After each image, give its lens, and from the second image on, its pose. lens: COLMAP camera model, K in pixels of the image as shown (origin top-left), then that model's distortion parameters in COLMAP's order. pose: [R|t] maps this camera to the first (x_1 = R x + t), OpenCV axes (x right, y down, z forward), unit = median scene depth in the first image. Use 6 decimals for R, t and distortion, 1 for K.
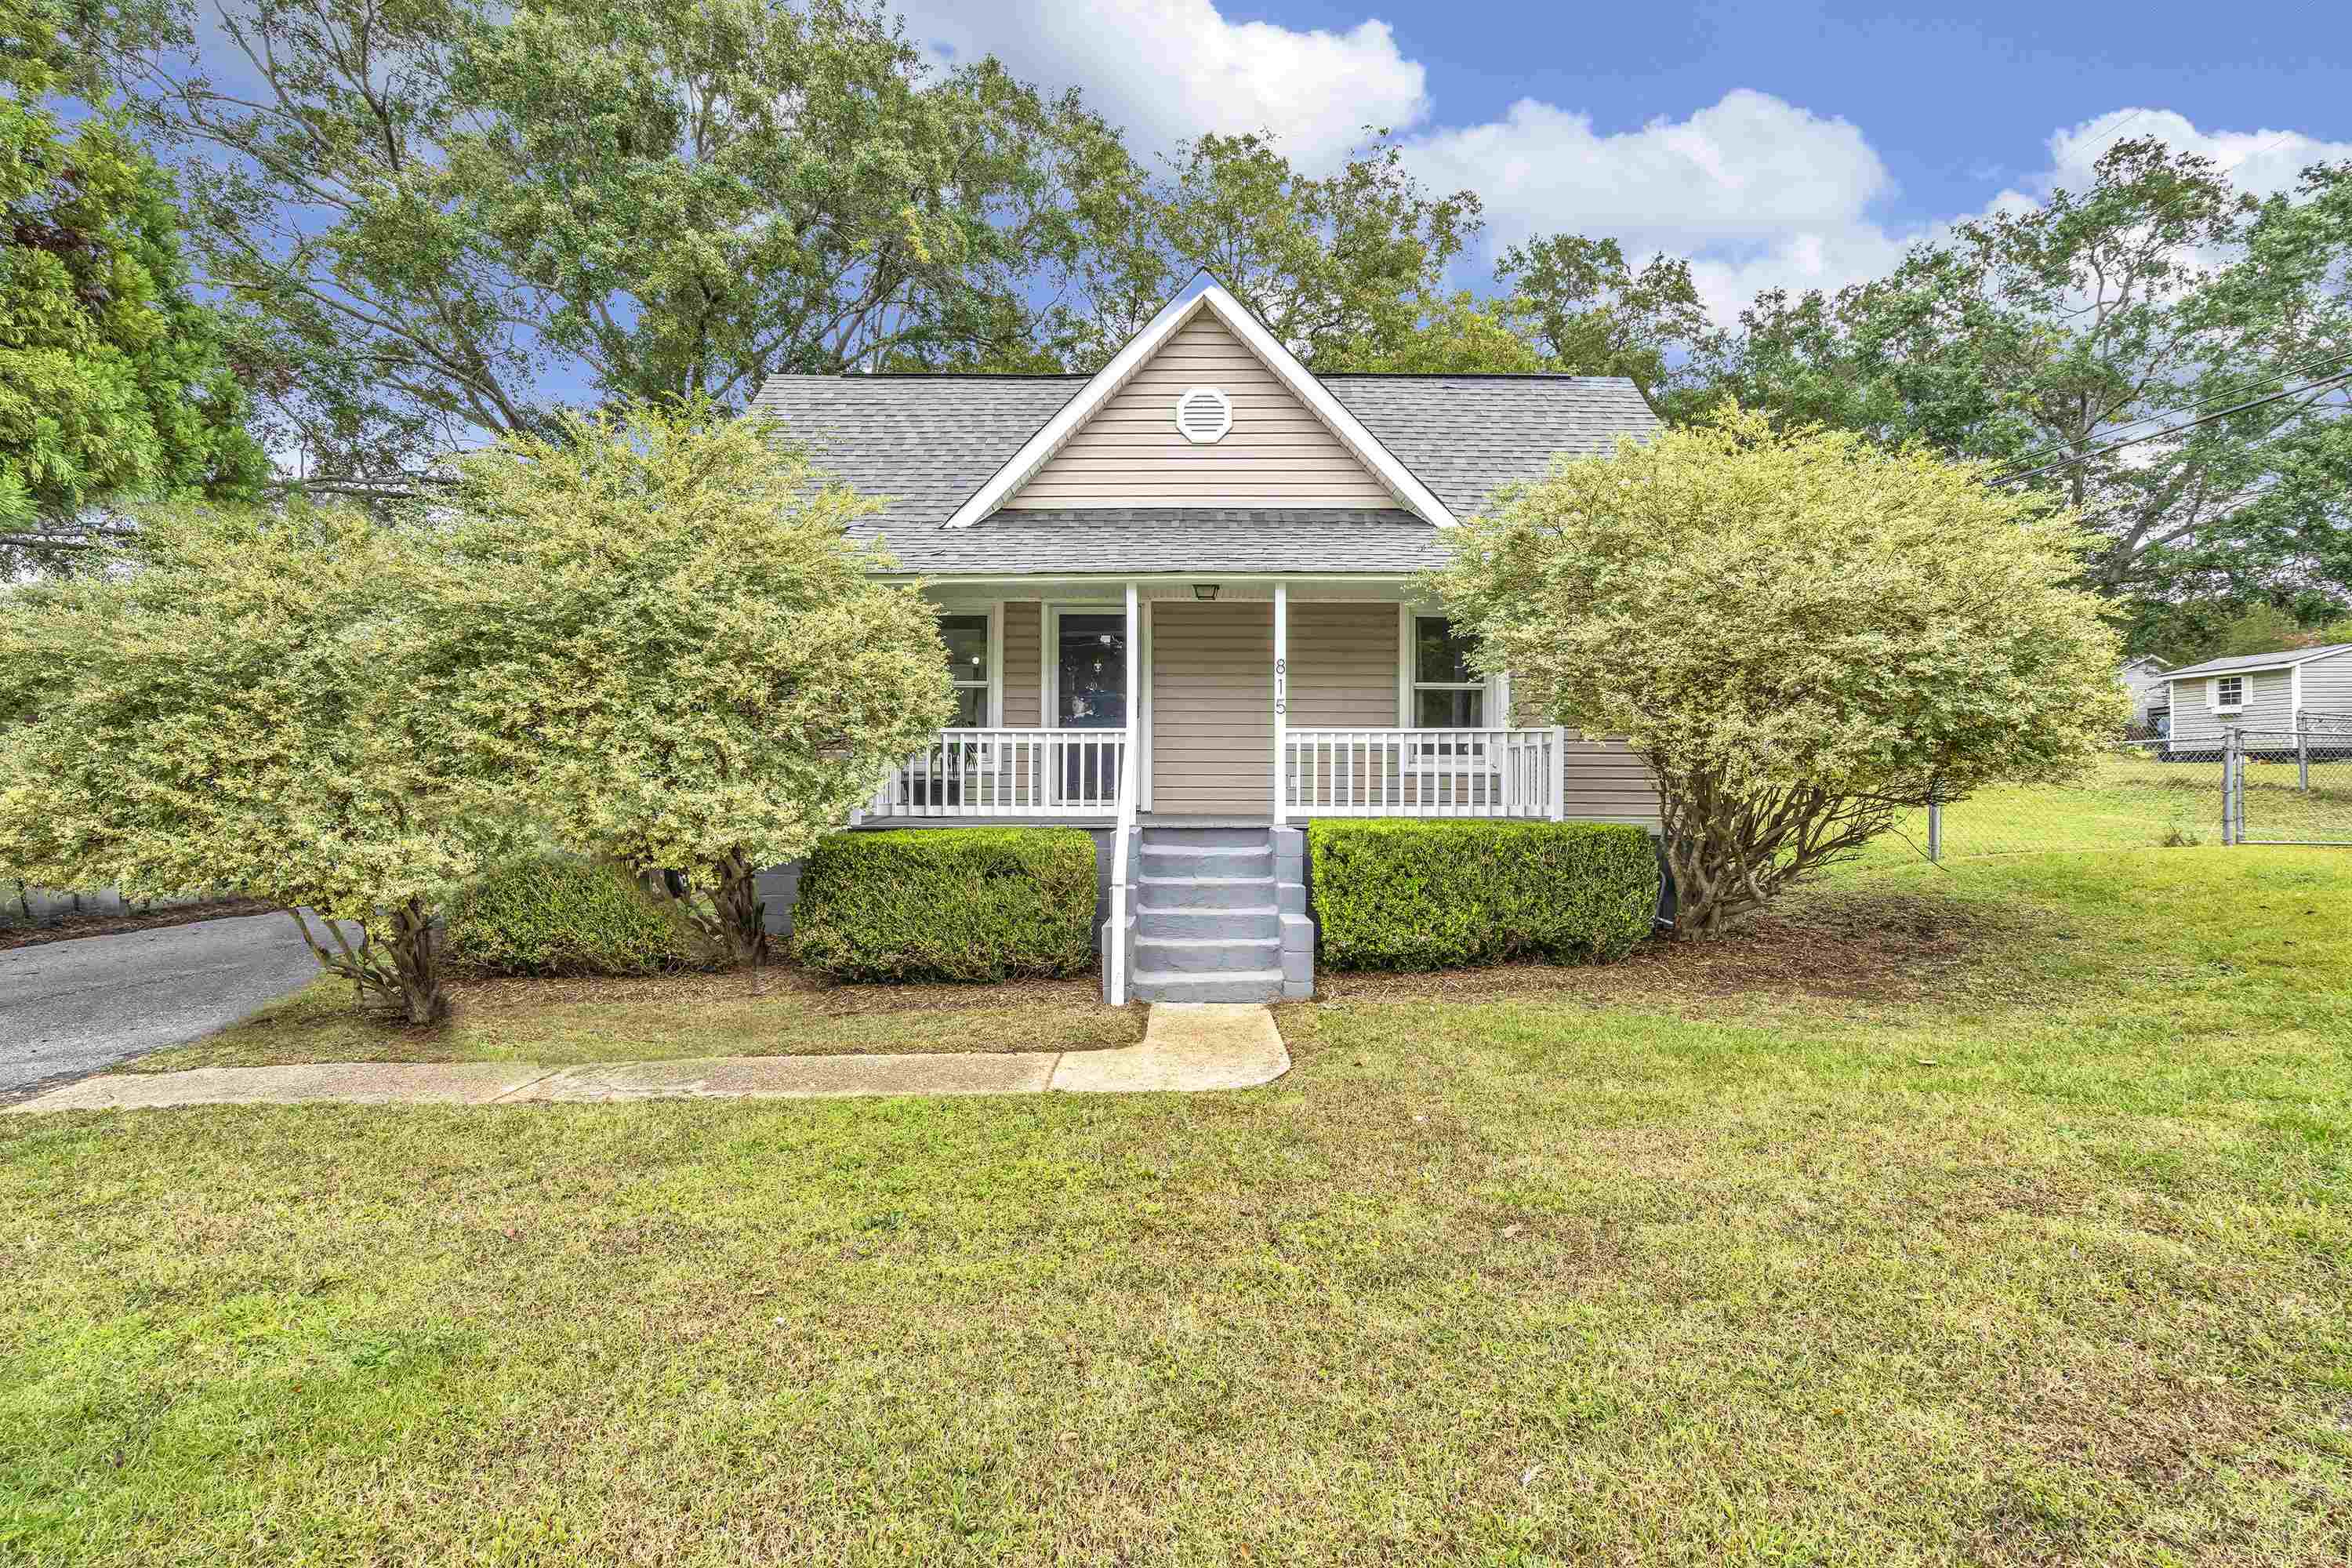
lens RADIAL K [[1062.6, 0, 1171.5], [0, 1062.6, 782.7], [0, 0, 1]] dist [-0.004243, 0.000225]
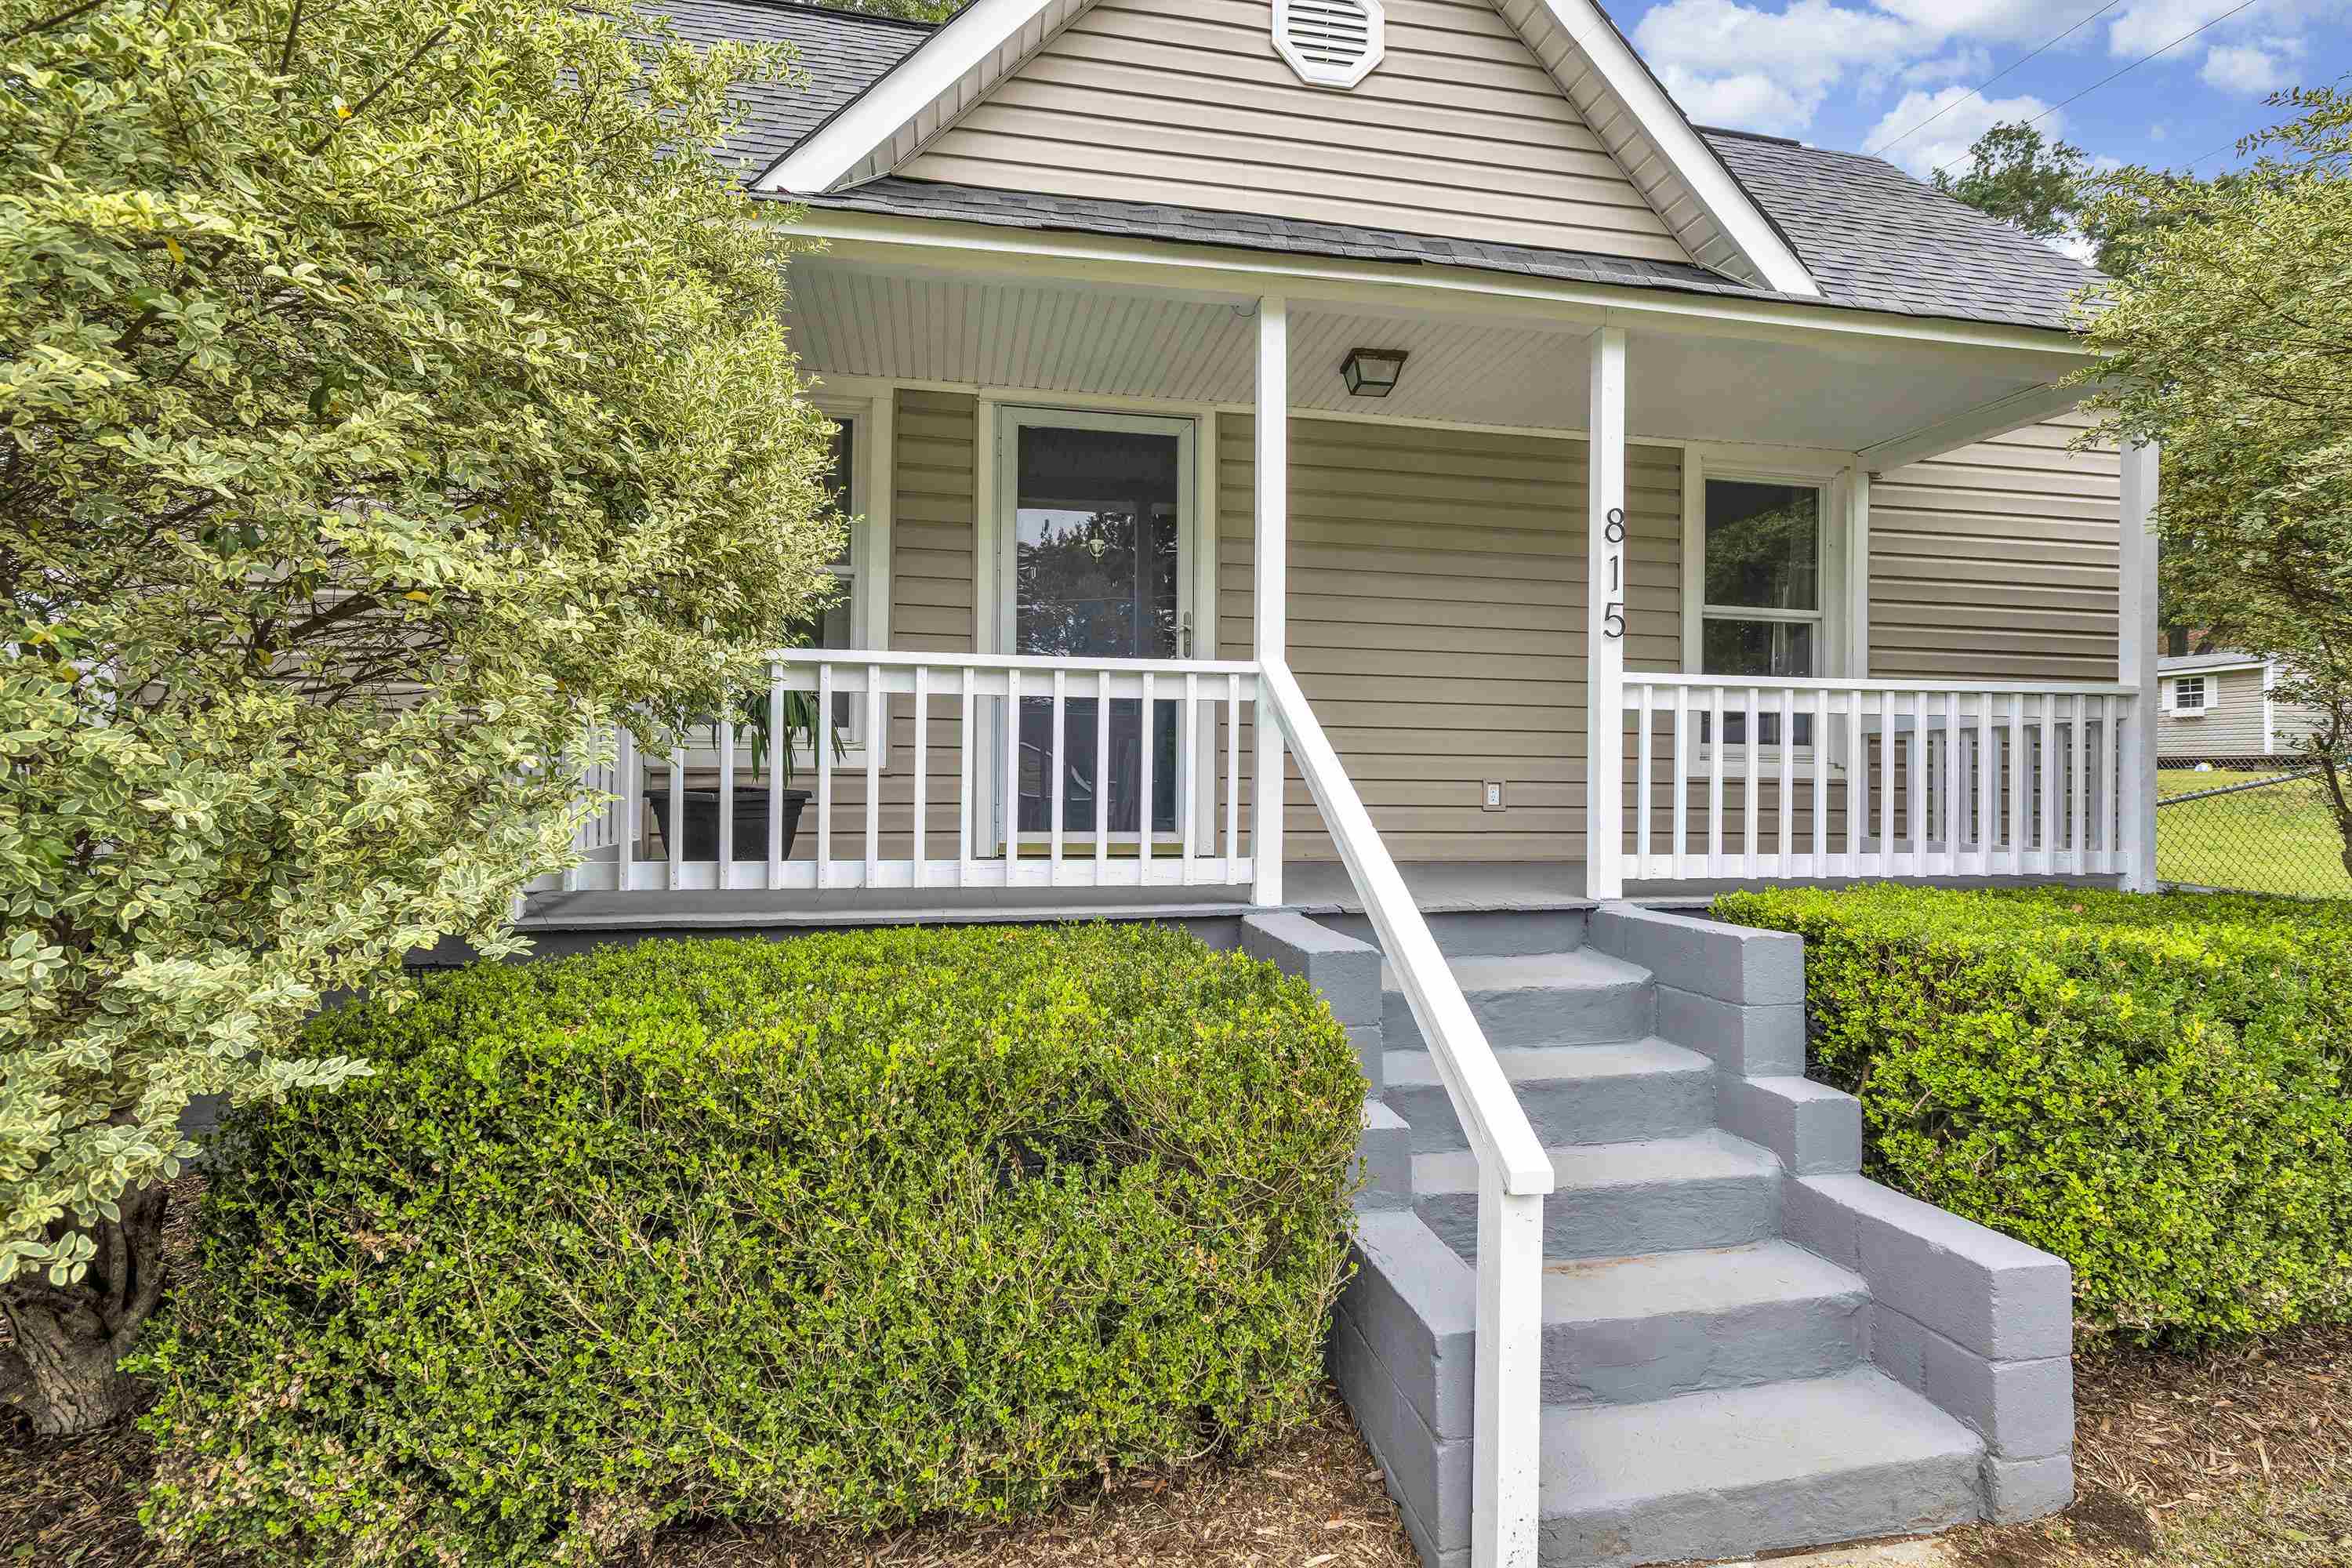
lens RADIAL K [[1120.8, 0, 1183.1], [0, 1120.8, 784.6], [0, 0, 1]] dist [0.002790, 0.000482]
pose [[0.978636, 0.005377, 0.205532, -0.135763], [-0.005663, 0.999984, 0.000802, -0.005005], [-0.205524, -0.001949, 0.978650, 0.519106]]
